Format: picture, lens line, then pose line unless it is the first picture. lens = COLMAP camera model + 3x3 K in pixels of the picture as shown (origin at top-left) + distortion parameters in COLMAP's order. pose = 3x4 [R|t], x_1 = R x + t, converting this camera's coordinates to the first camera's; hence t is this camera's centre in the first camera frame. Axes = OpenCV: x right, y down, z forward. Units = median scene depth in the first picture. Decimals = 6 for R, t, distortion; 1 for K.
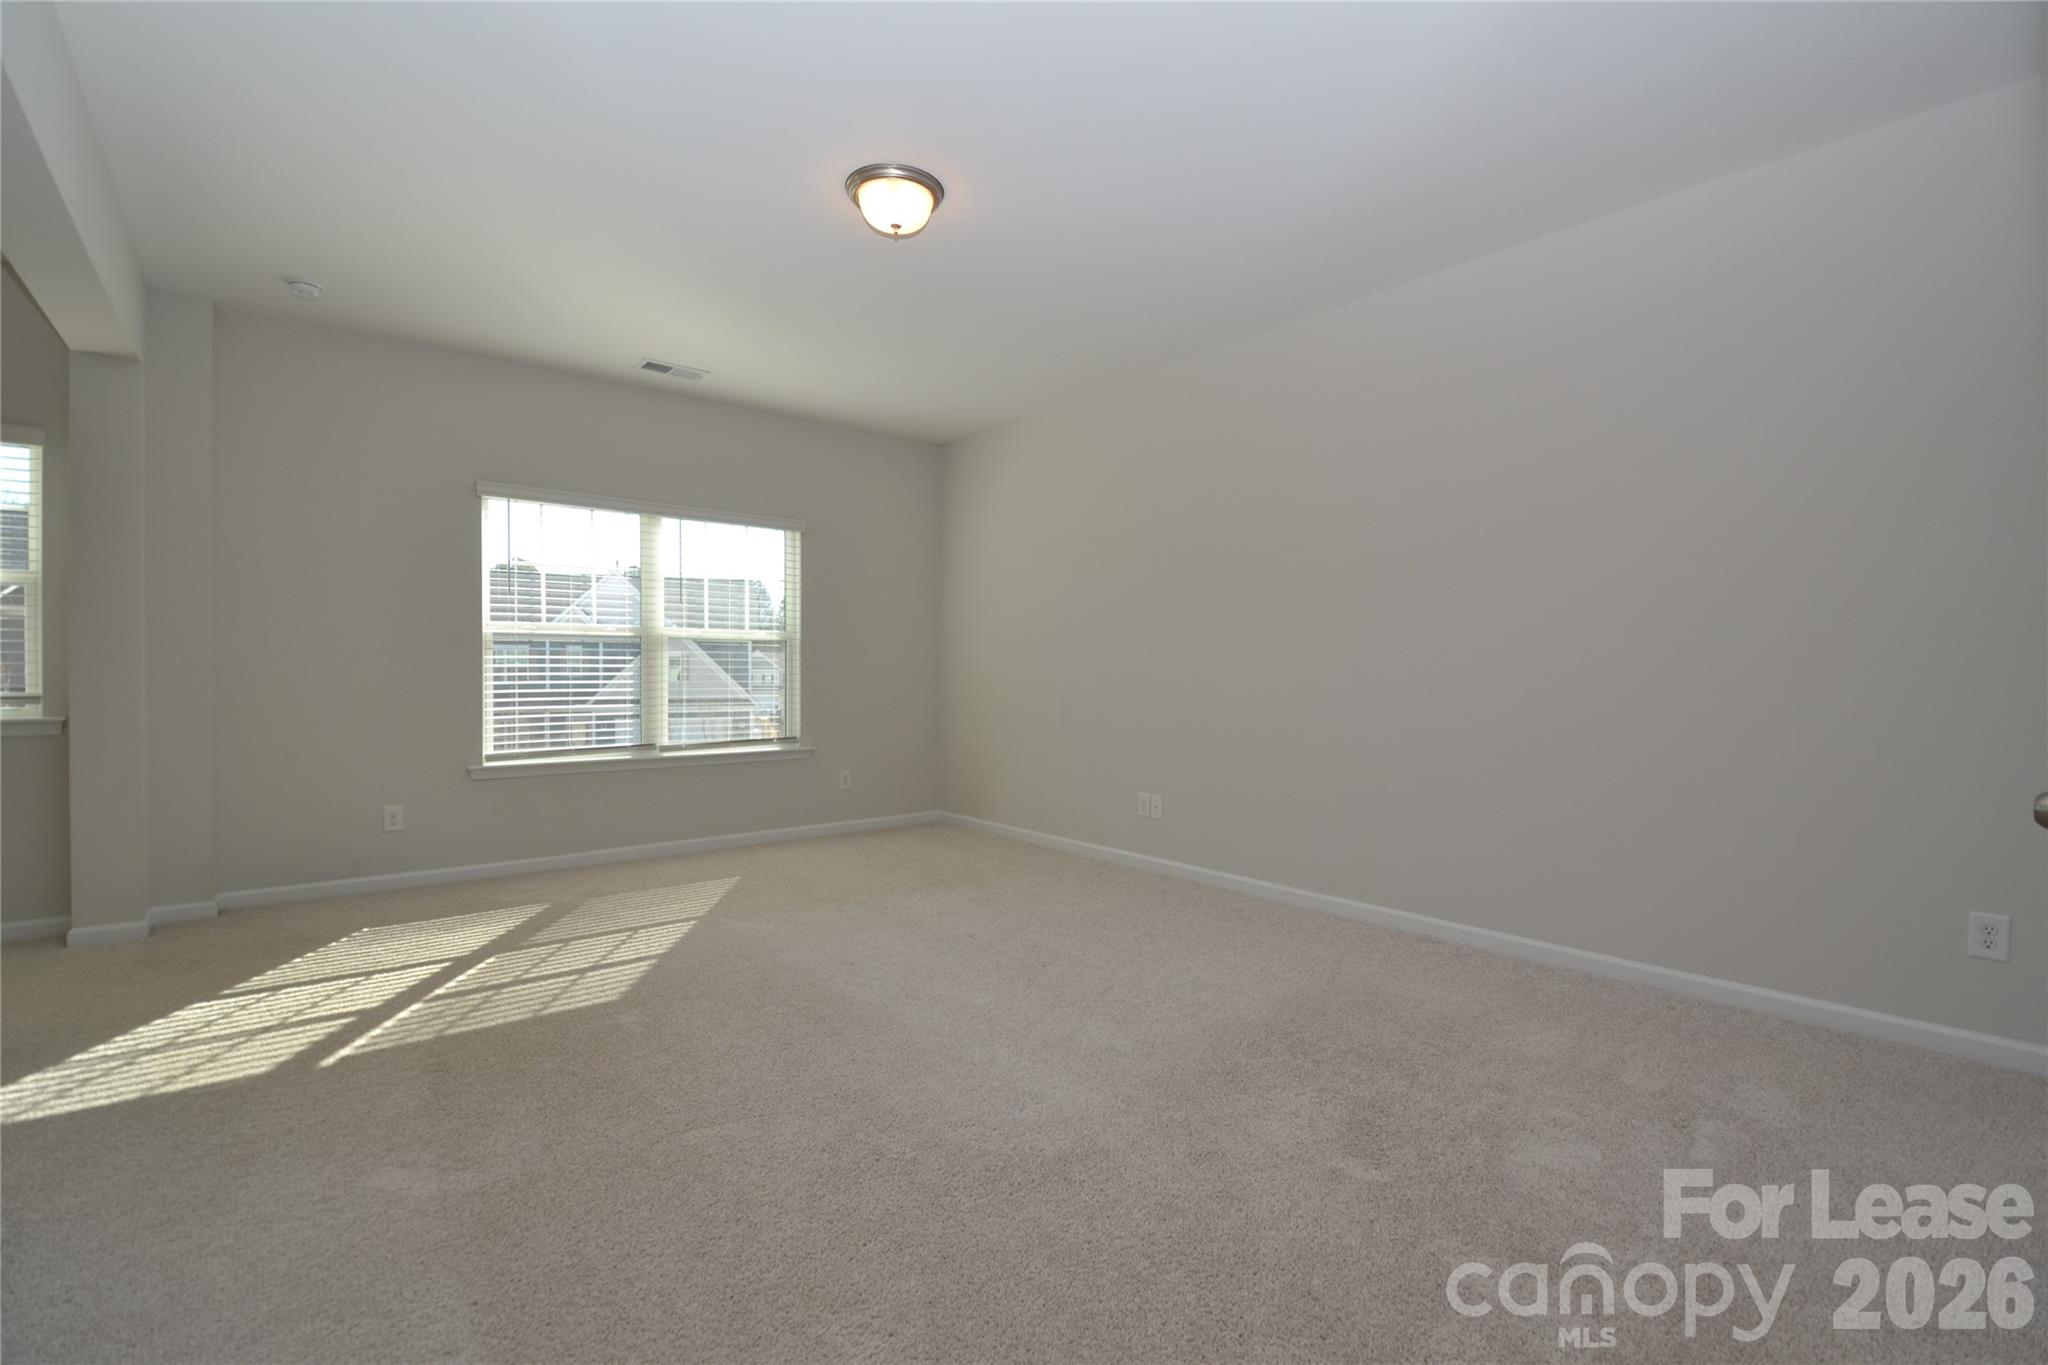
lens RADIAL K [[913.5, 0, 1029.2], [0, 913.5, 683.1], [0, 0, 1]] dist [0.017532, -0.018585]
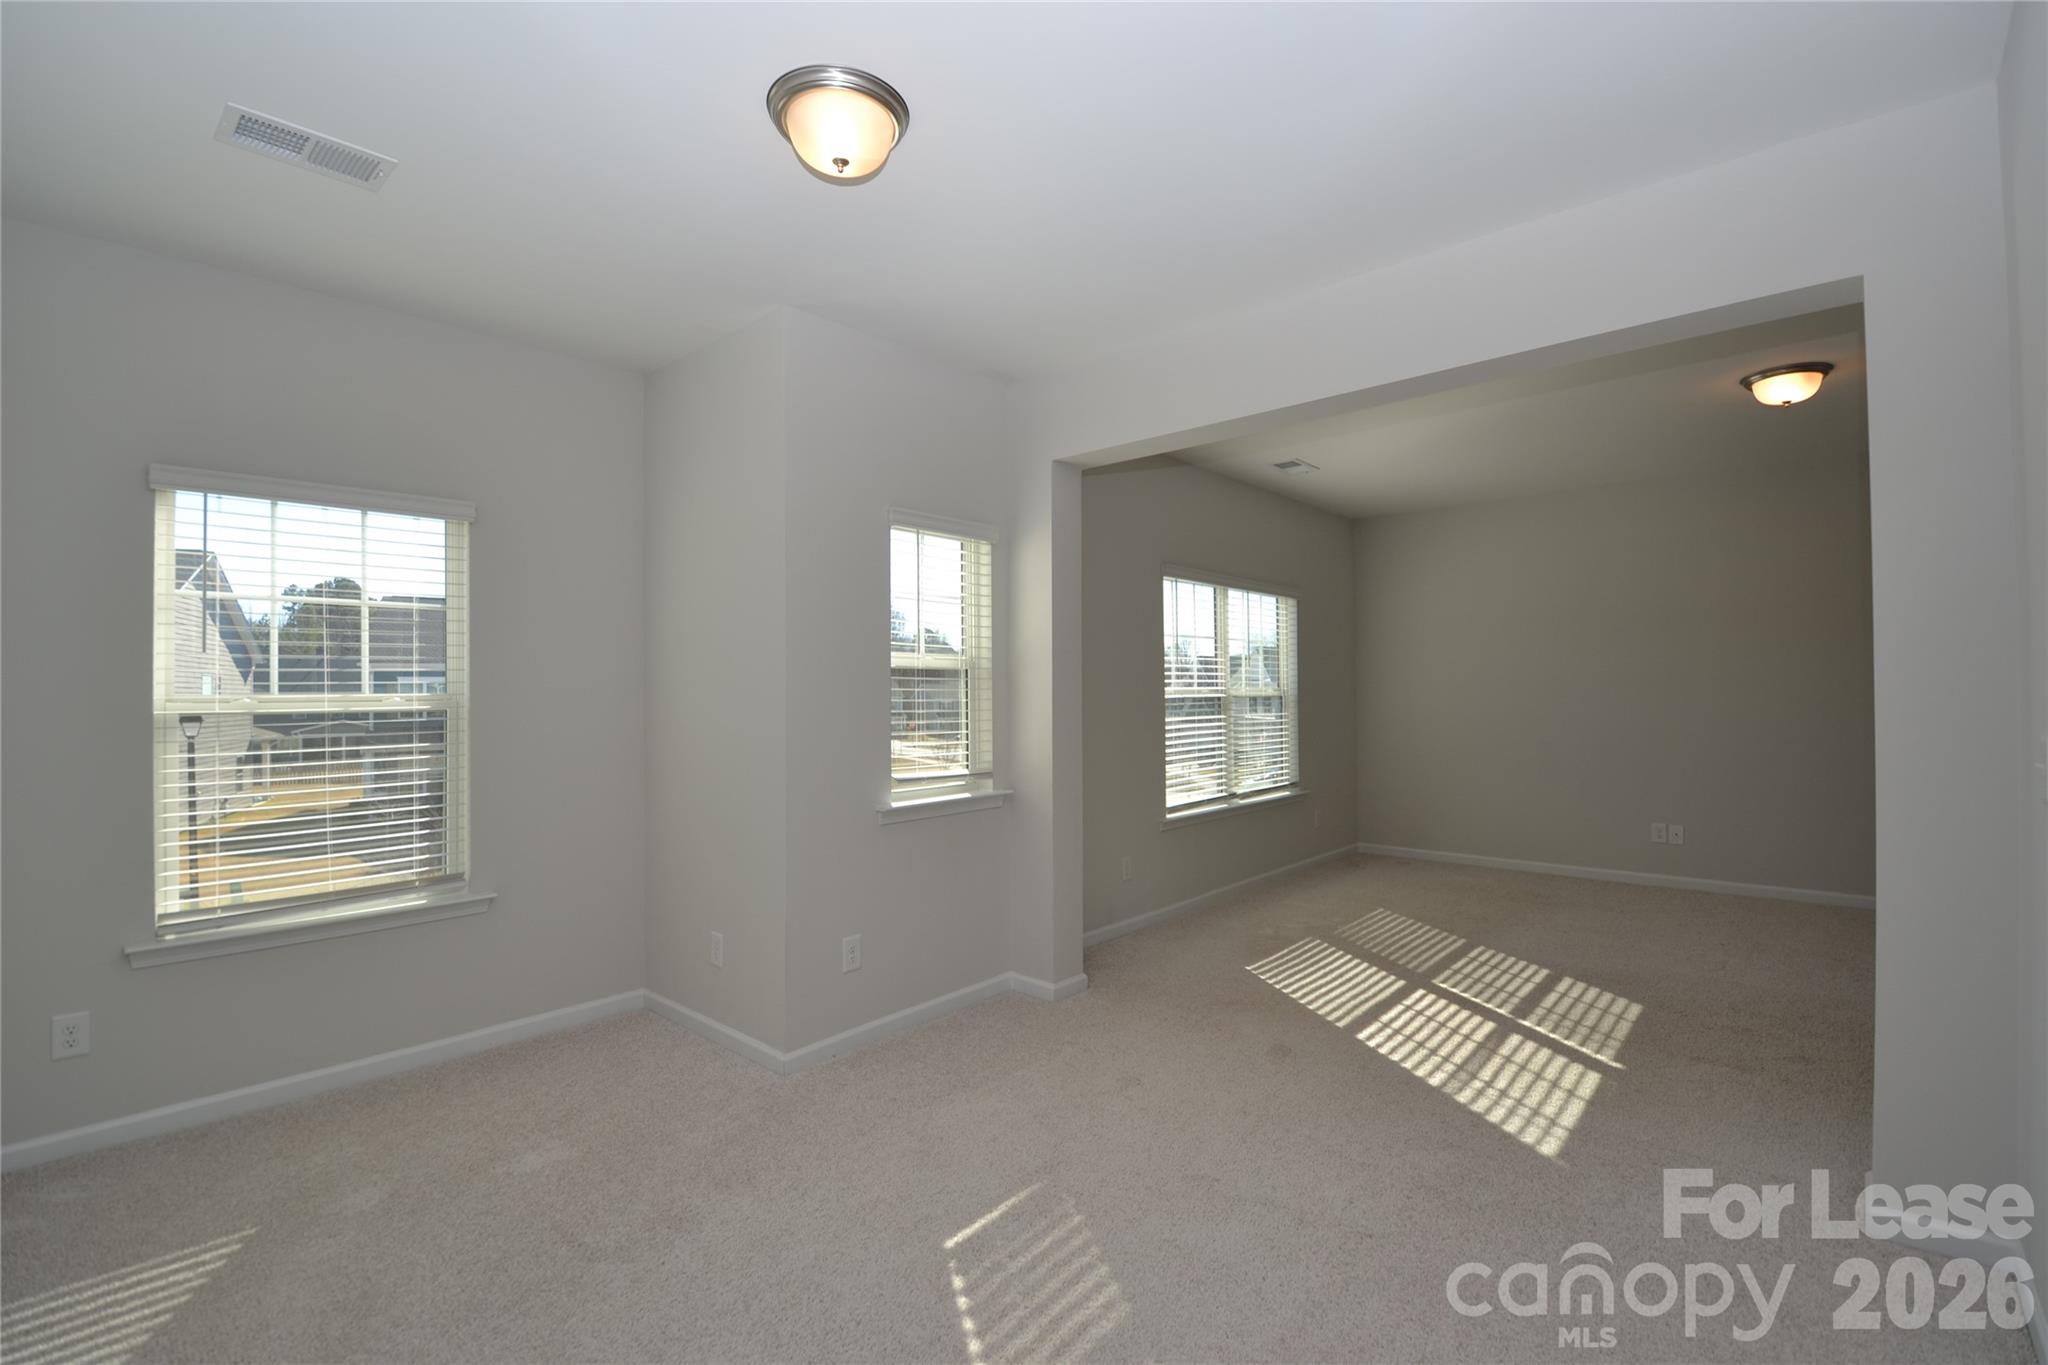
lens RADIAL K [[915.2, 0, 1029.2], [0, 915.2, 682.7], [0, 0, 1]] dist [0.012632, -0.014309]
pose [[0.988258, -0.017810, 0.151754, -1.263308], [0.022381, 0.999344, -0.028464, -0.064039], [-0.151148, 0.031526, 0.988008, -0.093713]]
